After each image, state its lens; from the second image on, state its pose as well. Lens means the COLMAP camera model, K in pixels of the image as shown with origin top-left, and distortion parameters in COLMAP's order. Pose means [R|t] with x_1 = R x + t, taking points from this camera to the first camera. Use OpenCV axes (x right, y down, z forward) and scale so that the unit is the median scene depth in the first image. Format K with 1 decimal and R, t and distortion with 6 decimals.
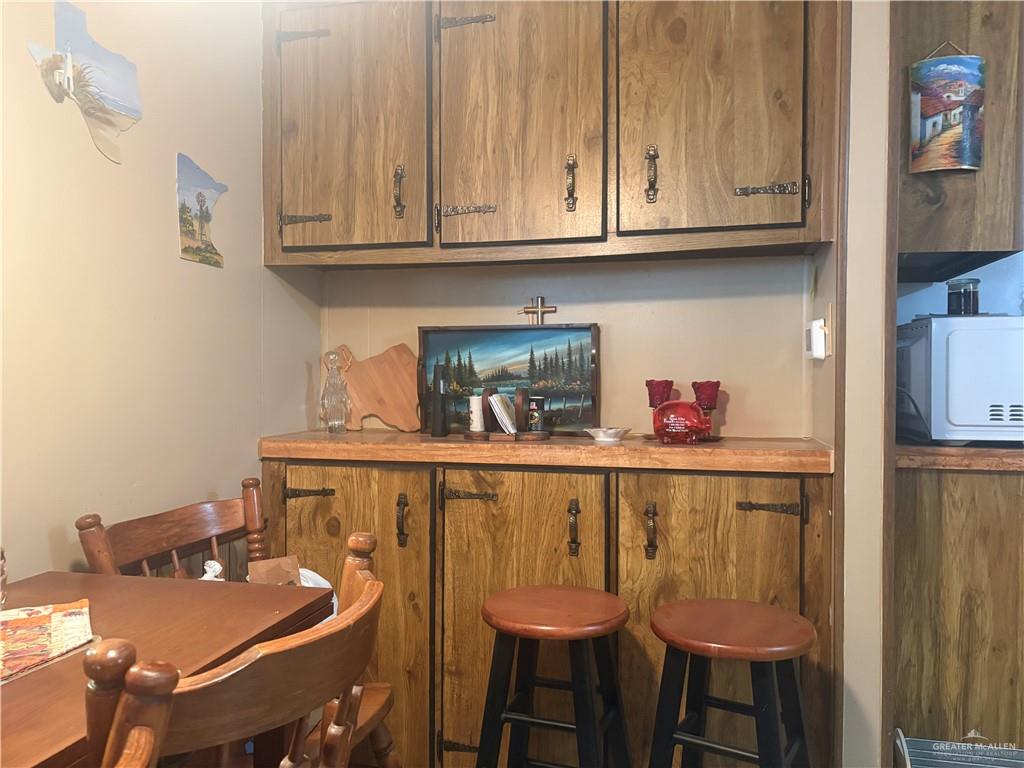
lens RADIAL K [[774.9, 0, 511.1], [0, 774.9, 383.7], [0, 0, 1]] dist [0.047139, -0.036754]
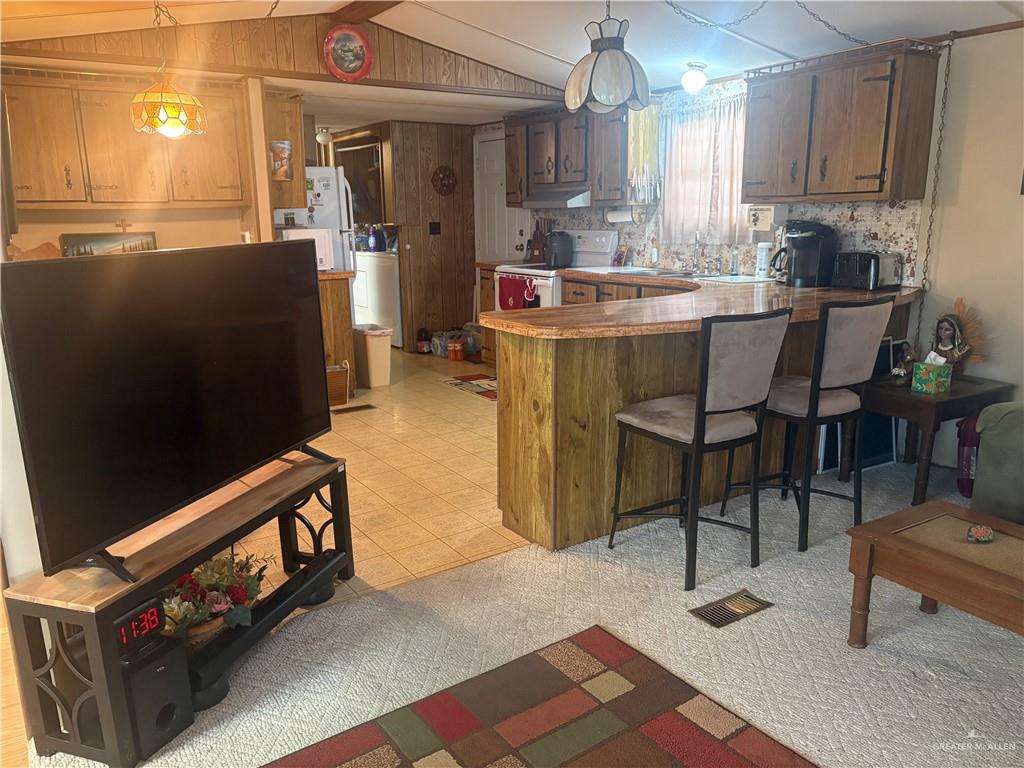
lens RADIAL K [[774.9, 0, 509.9], [0, 774.9, 394.6], [0, 0, 1]] dist [0.047139, -0.036754]
pose [[0.676695, -0.179980, 0.713926, -1.043954], [0.020312, 0.973856, 0.226256, -0.124316], [-0.735983, -0.138605, 0.662660, -1.585892]]
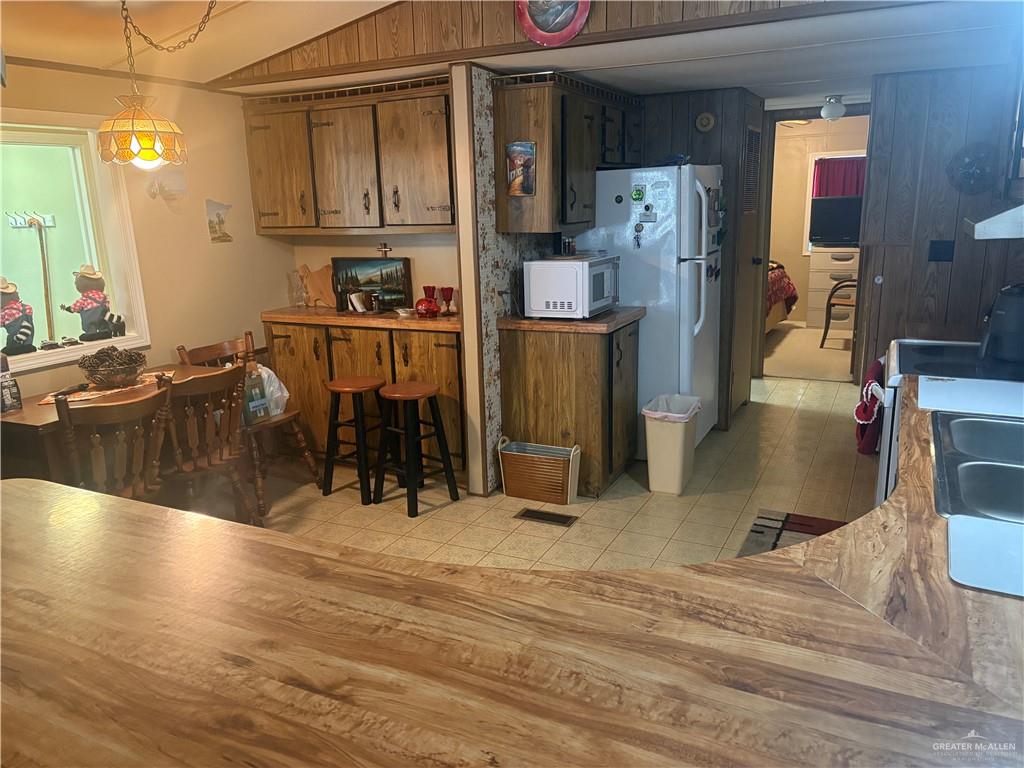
lens RADIAL K [[774.9, 0, 512.9], [0, 774.9, 392.4], [0, 0, 1]] dist [0.047139, -0.036754]
pose [[0.976168, 0.023881, -0.215700, 0.955406], [0.026362, 0.973518, 0.227087, -0.214884], [0.215410, -0.227362, 0.949687, -1.133142]]
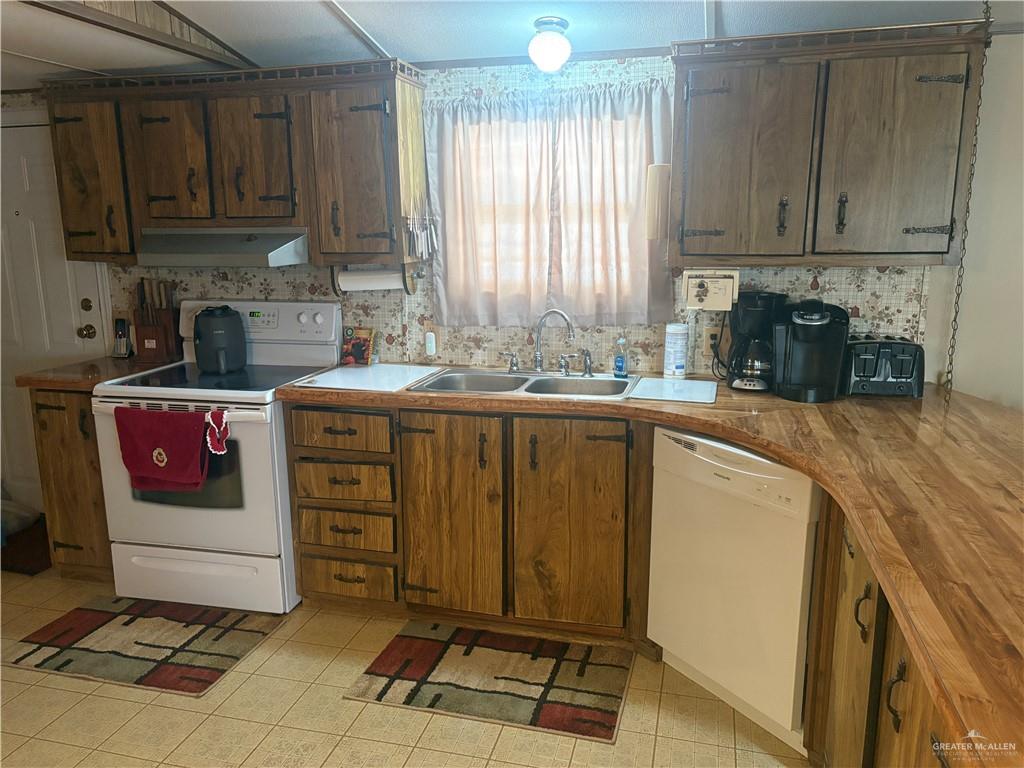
lens RADIAL K [[774.9, 0, 509.1], [0, 774.9, 386.4], [0, 0, 1]] dist [0.047139, -0.036754]
pose [[0.008175, -0.204470, 0.978839, -0.177218], [0.017681, 0.978748, 0.204304, -0.222022], [-0.999810, 0.015636, 0.011616, -0.124077]]
